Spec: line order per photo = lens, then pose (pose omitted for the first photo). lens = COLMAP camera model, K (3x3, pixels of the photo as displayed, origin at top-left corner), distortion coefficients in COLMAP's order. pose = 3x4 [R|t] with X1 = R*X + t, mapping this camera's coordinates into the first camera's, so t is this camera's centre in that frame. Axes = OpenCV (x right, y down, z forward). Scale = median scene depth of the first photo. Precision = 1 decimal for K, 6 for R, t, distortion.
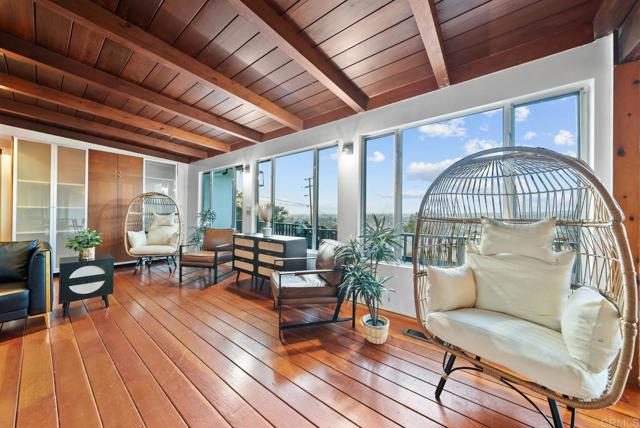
lens RADIAL K [[221.3, 0, 320.0], [0, 221.3, 214.0], [0, 0, 1]] dist [0.000186, -0.000001]
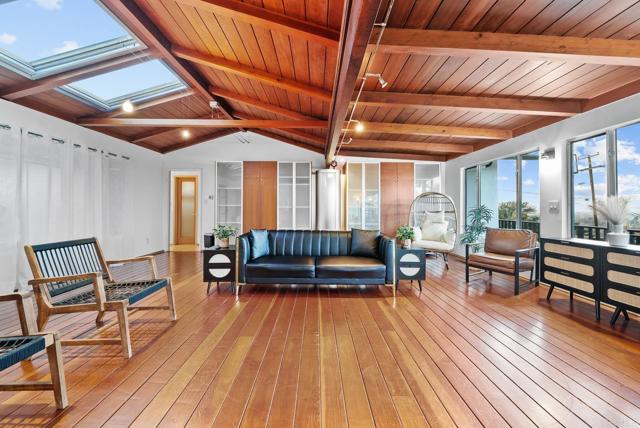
lens RADIAL K [[221.3, 0, 320.0], [0, 221.3, 214.0], [0, 0, 1]] dist [0.000186, -0.000001]
pose [[0.625549, 0.011605, -0.780099, -0.246974], [-0.000018, 0.999890, 0.014860, -0.006498], [0.780185, -0.009281, 0.625480, -0.115923]]
